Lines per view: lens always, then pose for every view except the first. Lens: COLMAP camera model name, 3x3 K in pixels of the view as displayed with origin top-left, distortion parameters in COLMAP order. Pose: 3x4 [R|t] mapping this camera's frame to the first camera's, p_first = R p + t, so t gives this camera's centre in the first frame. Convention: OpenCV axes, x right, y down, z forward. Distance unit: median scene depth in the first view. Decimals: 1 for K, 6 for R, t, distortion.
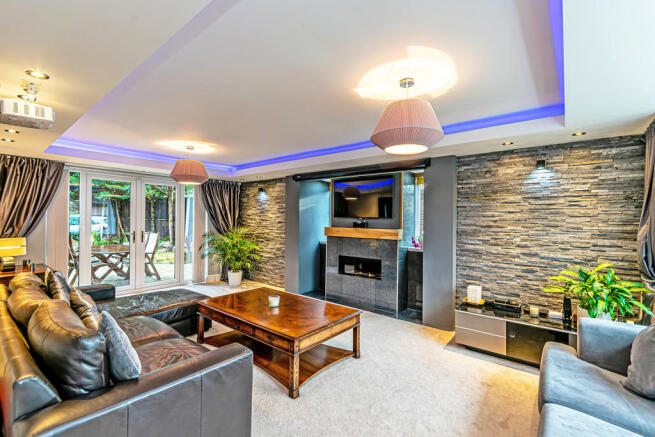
lens RADIAL K [[292.0, 0, 321.2], [0, 292.0, 221.0], [0, 0, 1]] dist [0.003142, 0.001242]
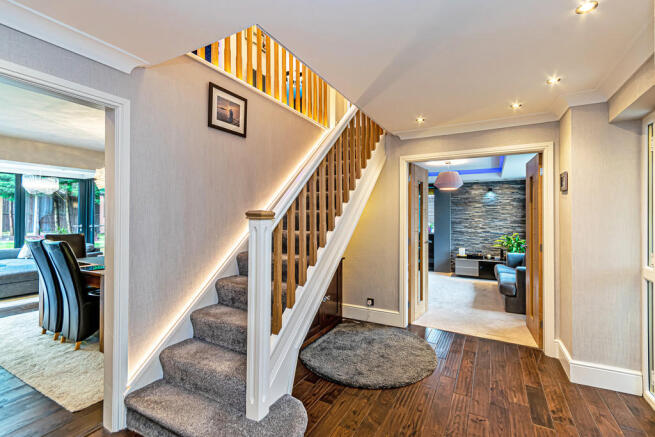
lens RADIAL K [[292.0, 0, 331.3], [0, 292.0, 218.7], [0, 0, 1]] dist [0.003142, 0.001242]
pose [[0.979958, -0.007407, 0.199068, -0.850550], [0.007746, 0.999970, -0.000924, 0.011927], [-0.199055, 0.002448, 0.979985, -0.902440]]
